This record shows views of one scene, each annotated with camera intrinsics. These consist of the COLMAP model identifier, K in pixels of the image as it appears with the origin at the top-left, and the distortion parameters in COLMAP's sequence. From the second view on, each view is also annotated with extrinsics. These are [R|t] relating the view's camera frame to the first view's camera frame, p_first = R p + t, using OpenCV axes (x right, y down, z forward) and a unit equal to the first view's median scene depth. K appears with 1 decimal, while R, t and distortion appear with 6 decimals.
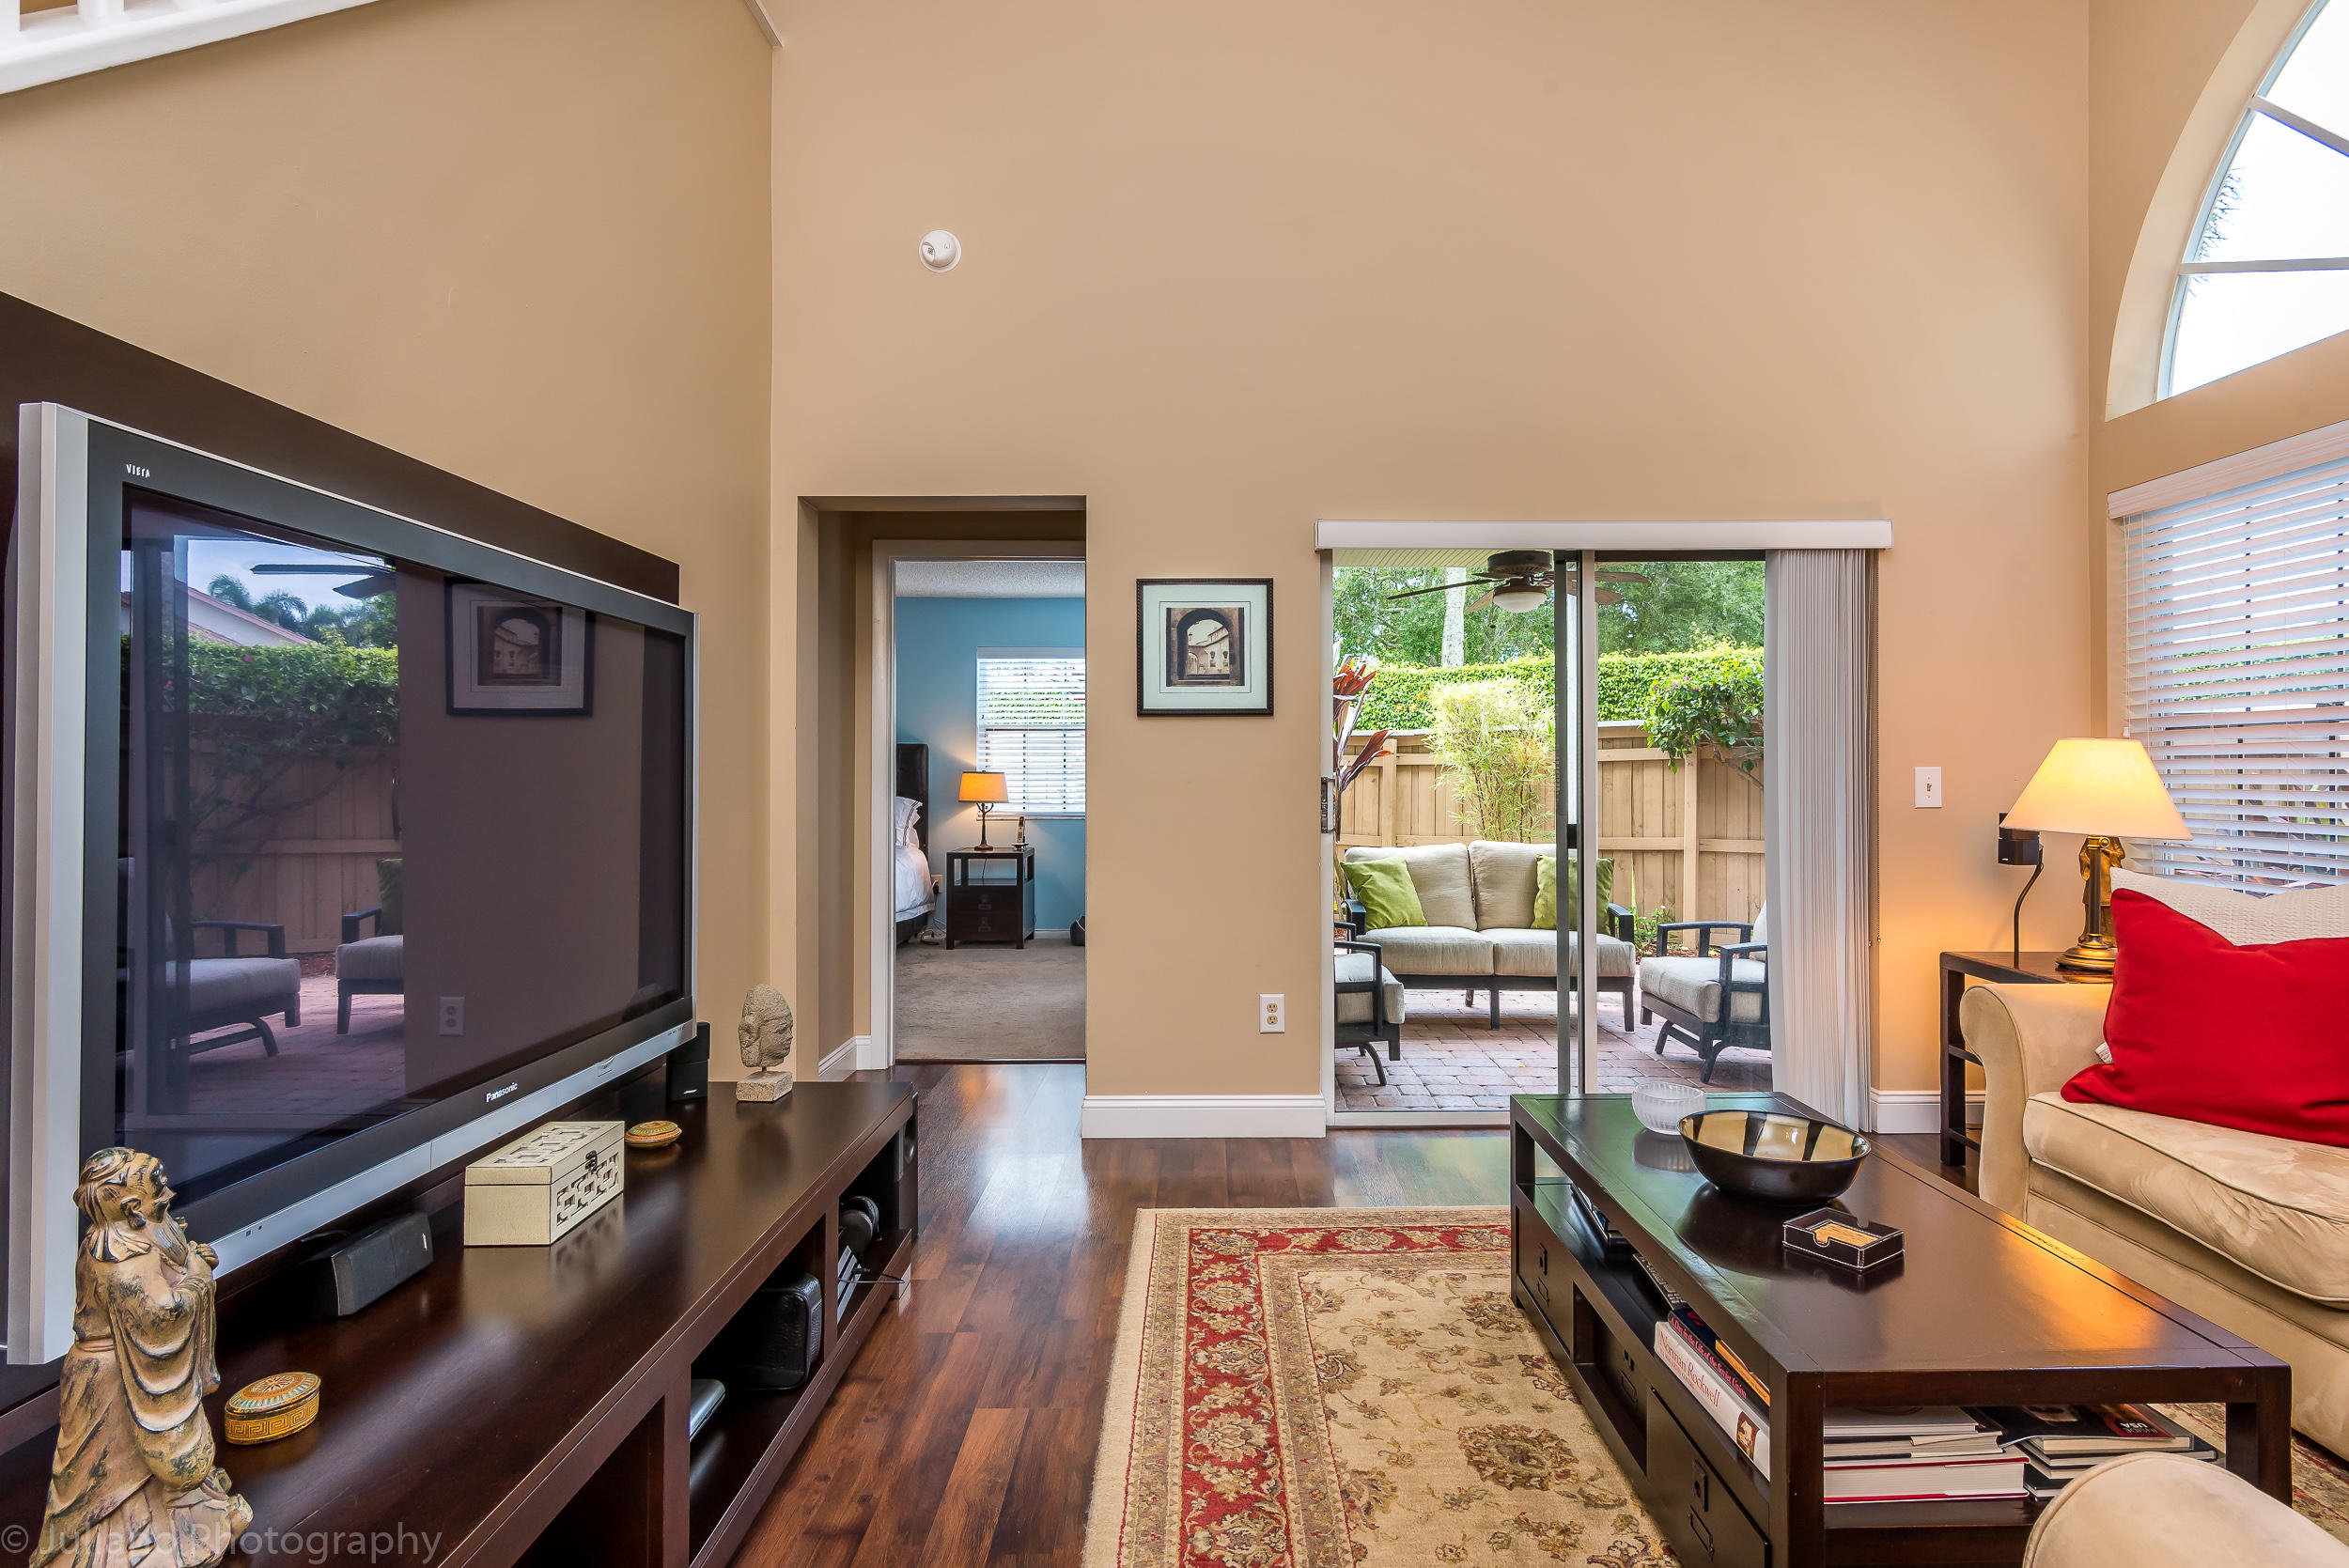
lens RADIAL K [[1200.9, 0, 1224.9], [0, 1200.9, 754.9], [0, 0, 1]] dist [0.008808, -0.001623]
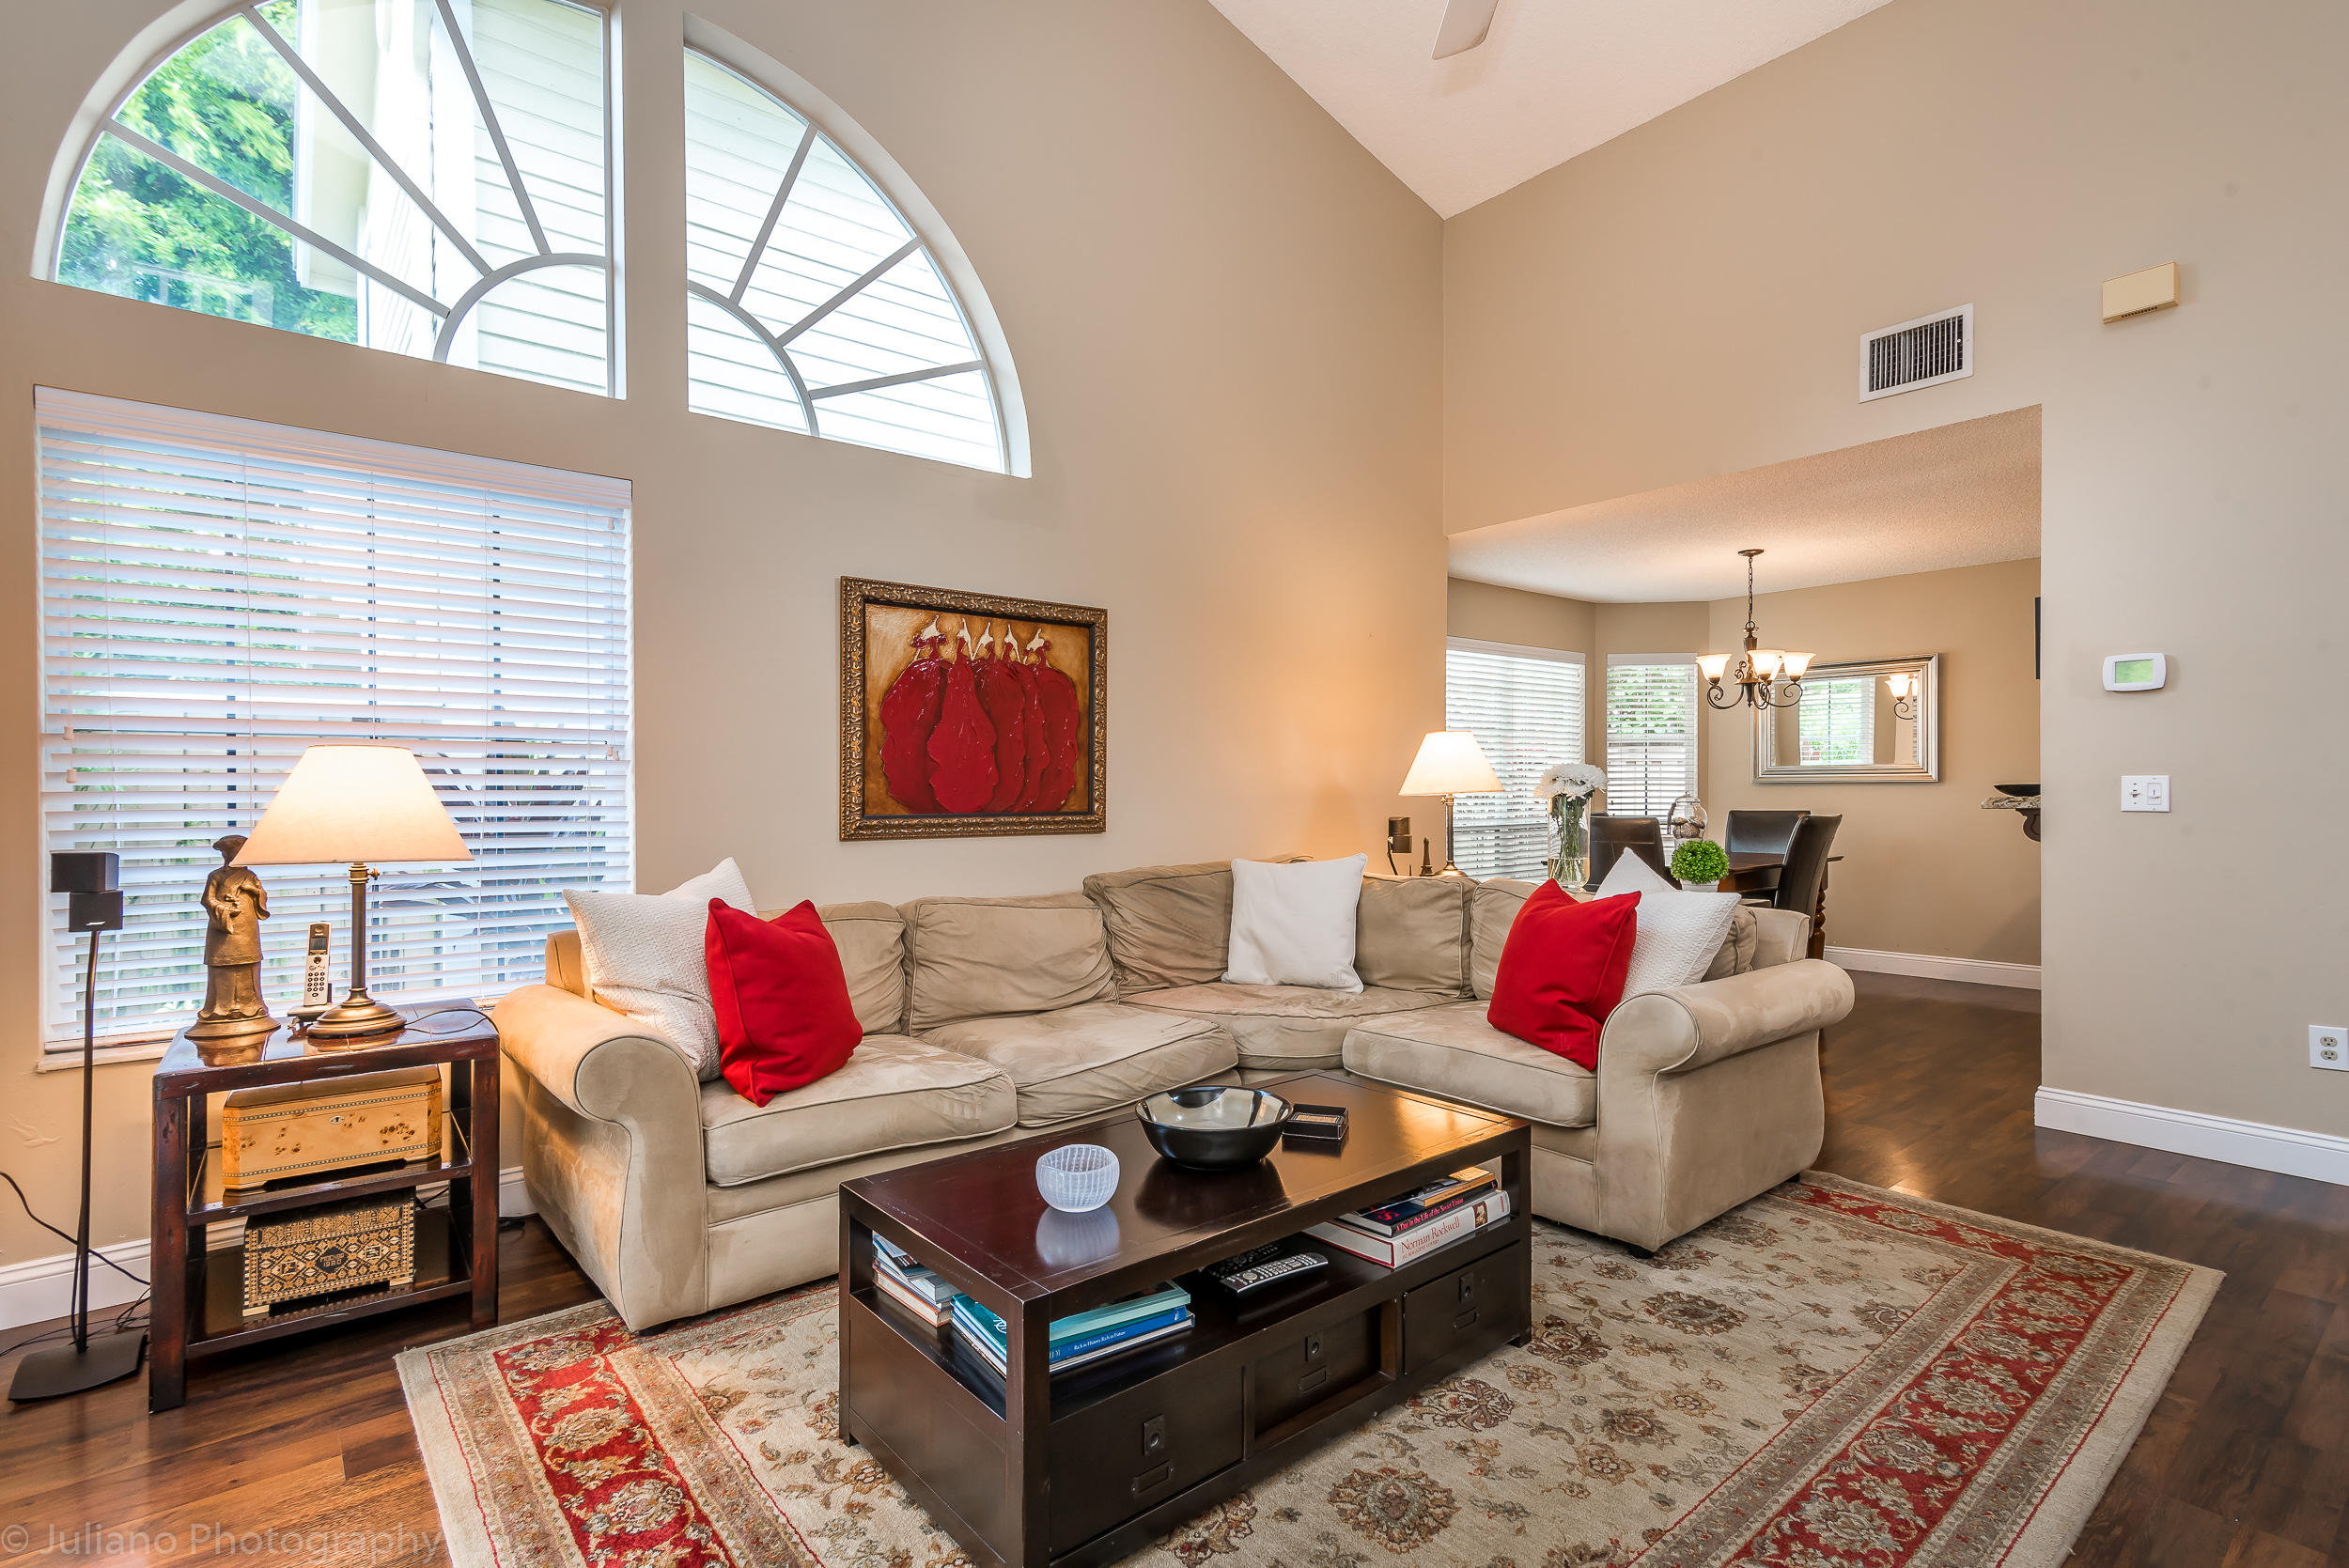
lens RADIAL K [[1123.5, 0, 1173.9], [0, 1123.5, 789.7], [0, 0, 1]] dist [0.013291, 0.000652]
pose [[-0.622639, 0.004346, 0.782497, -0.181946], [-0.007546, 0.999905, -0.011558, 0.017811], [-0.782473, -0.013101, -0.622547, 0.892234]]
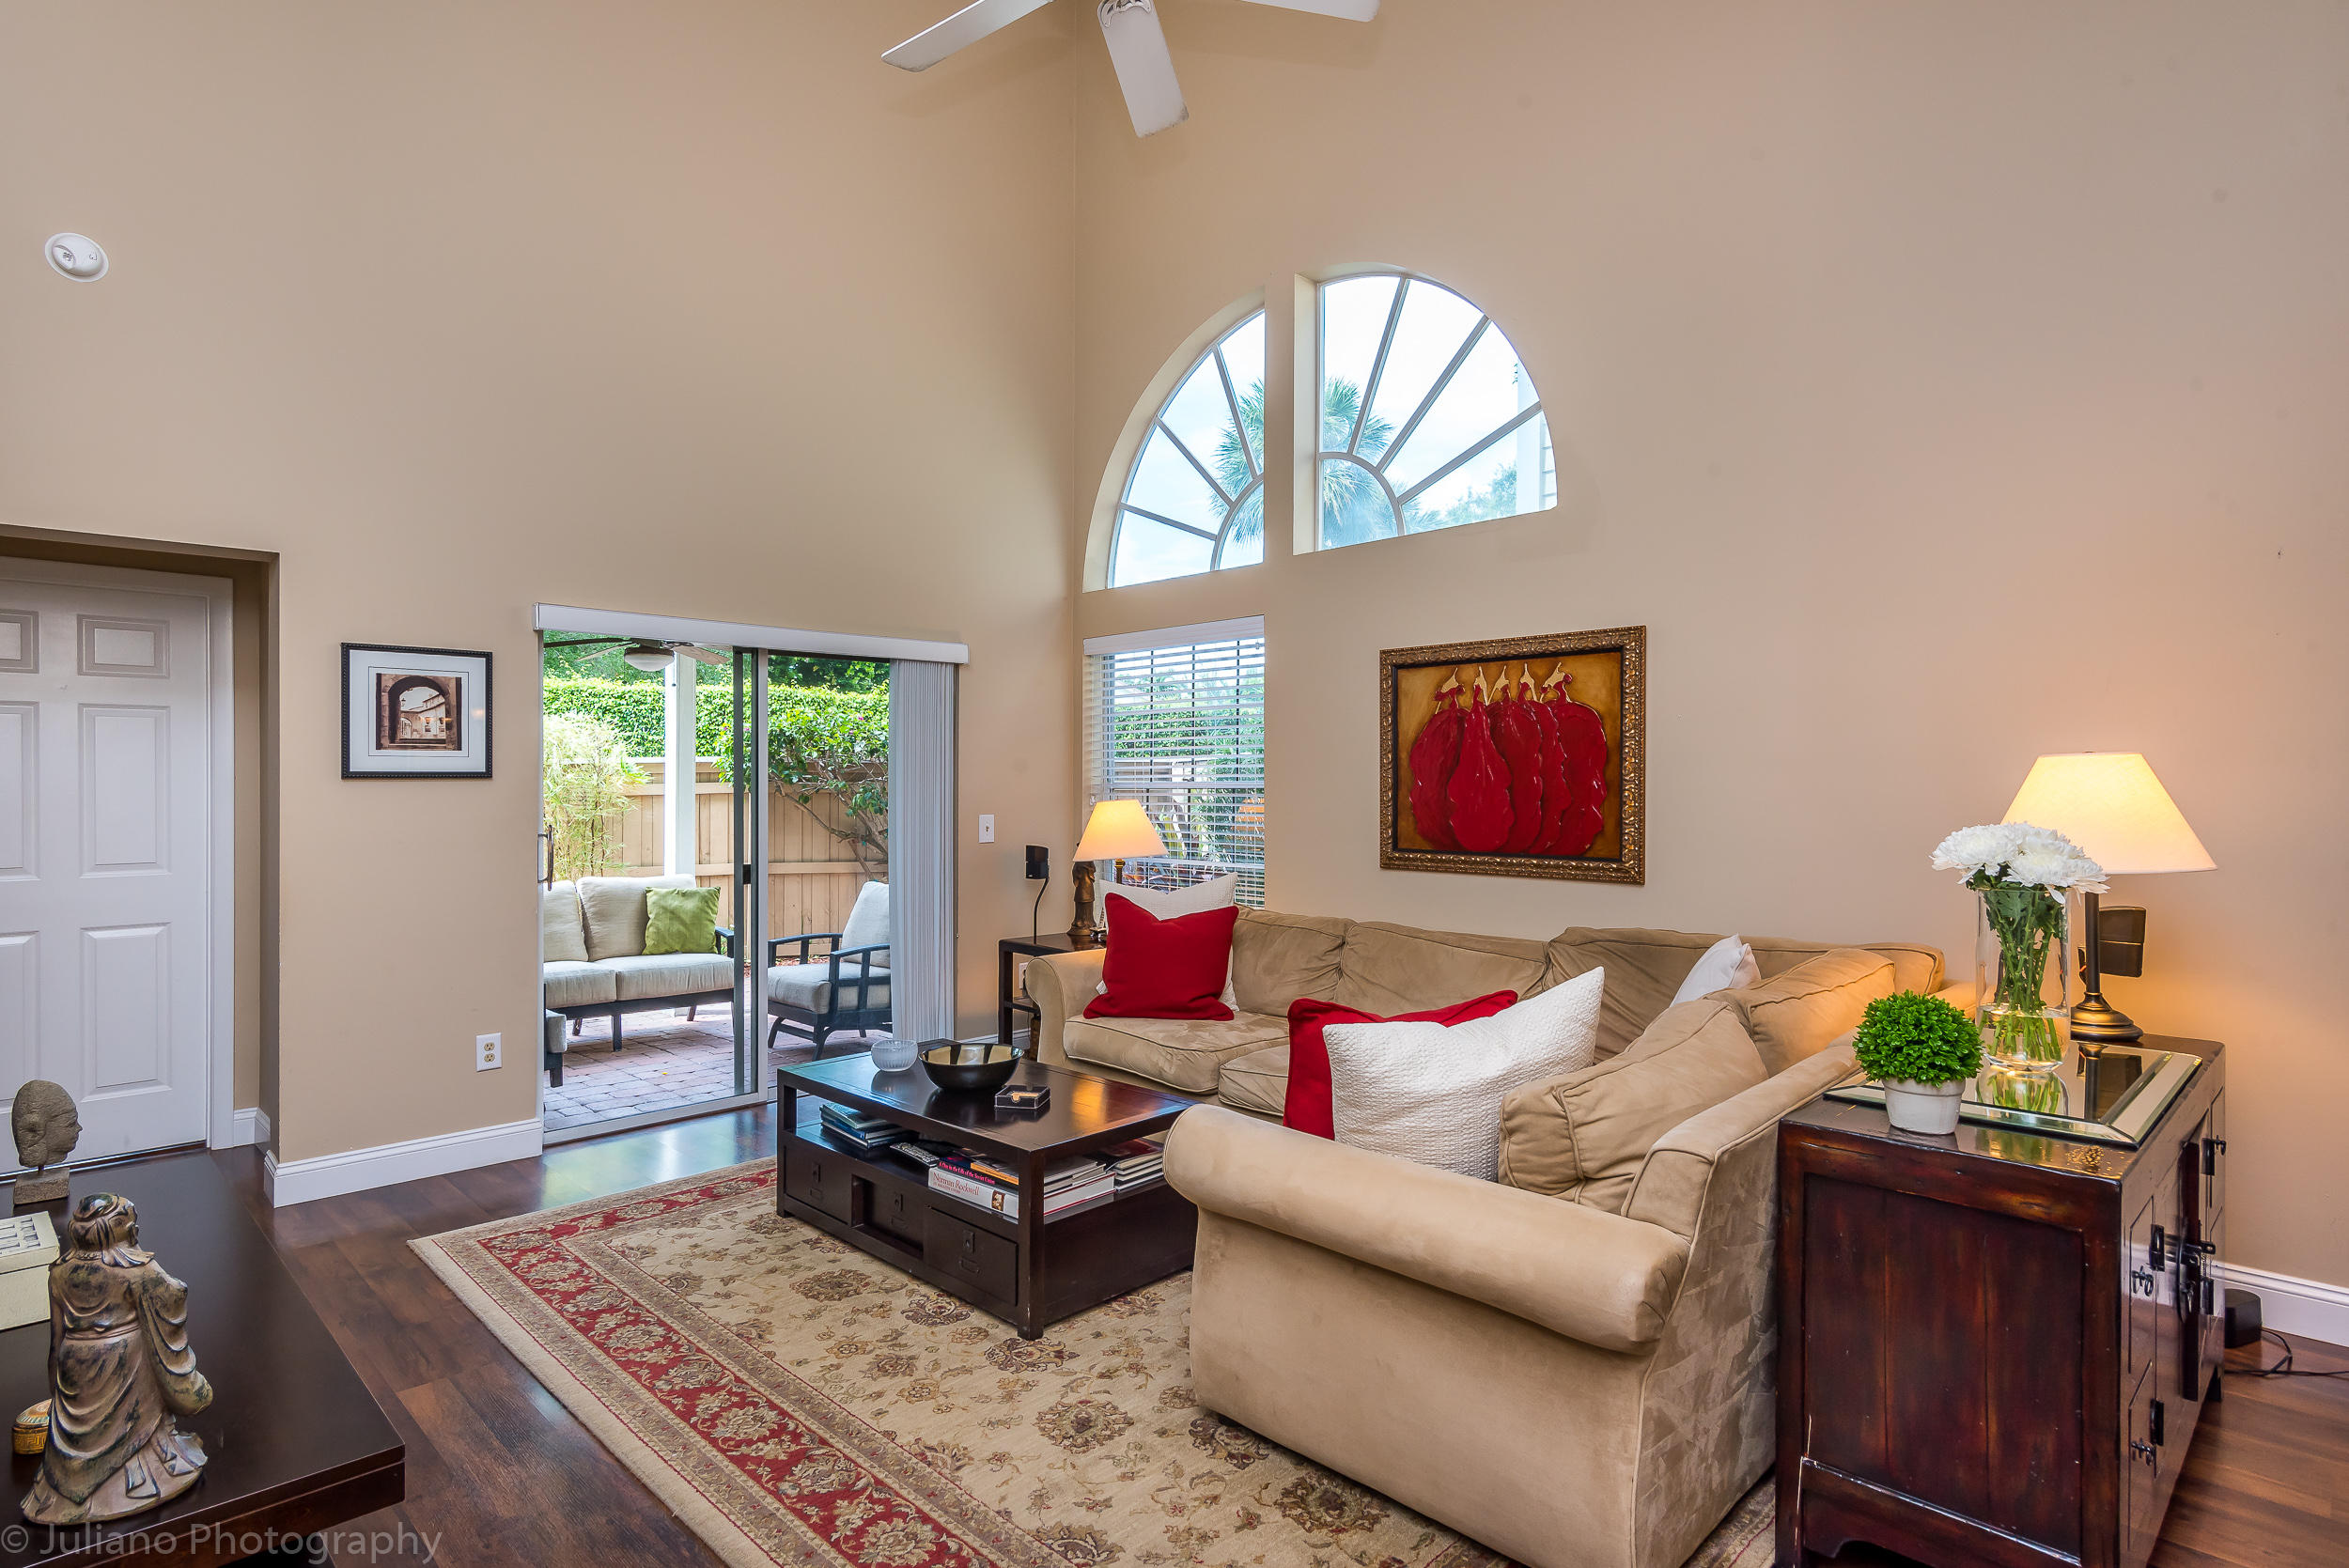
lens RADIAL K [[1210.3, 0, 1179.6], [0, 1210.3, 780.6], [0, 0, 1]] dist [0.001317, -0.000801]
pose [[0.718389, 0.002844, 0.695636, -0.276316], [-0.009262, 0.999942, 0.005477, -0.042791], [-0.695580, -0.010377, 0.718373, -0.222835]]
